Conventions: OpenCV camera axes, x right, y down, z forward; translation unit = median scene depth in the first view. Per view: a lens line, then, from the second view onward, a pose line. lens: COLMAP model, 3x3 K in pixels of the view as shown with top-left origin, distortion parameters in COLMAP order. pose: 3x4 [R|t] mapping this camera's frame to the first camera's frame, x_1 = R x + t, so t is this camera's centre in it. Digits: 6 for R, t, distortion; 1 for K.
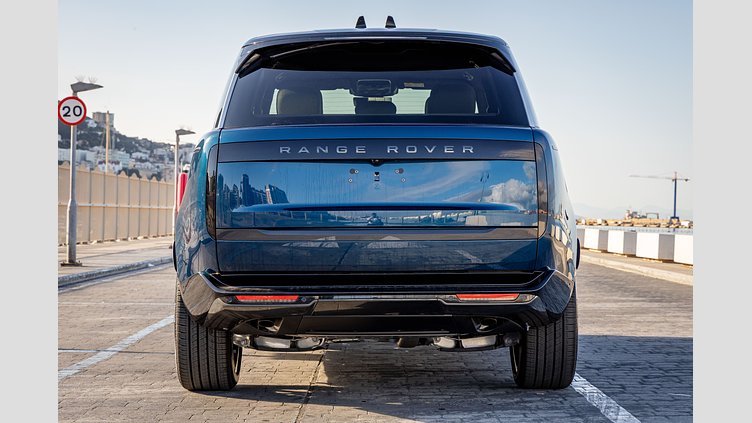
lens RADIAL K [[1910.4, 0, 376.0], [0, 1910.4, 210.9], [0, 0, 1]] dist [-0.109582, 0.000000]
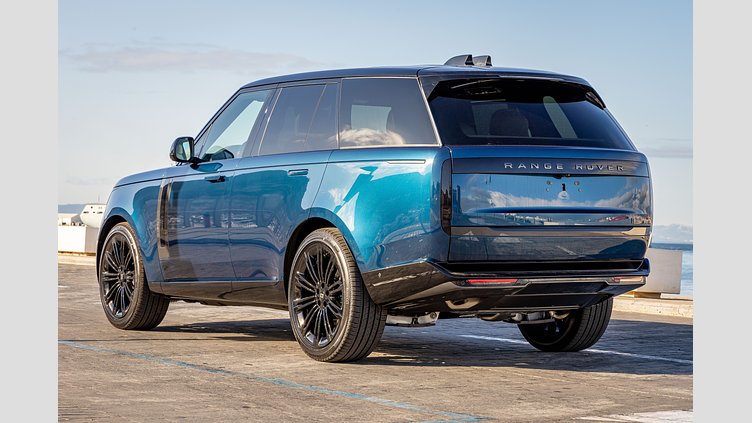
lens RADIAL K [[2245.4, 0, 376.0], [0, 2245.4, 212.8], [0, 0, 1]] dist [0.110260, 0.000000]
pose [[0.821266, 0.008792, 0.570477, -0.946967], [-0.012853, 0.999913, 0.003093, -0.003528], [-0.570400, -0.009873, 0.821307, -0.180289]]
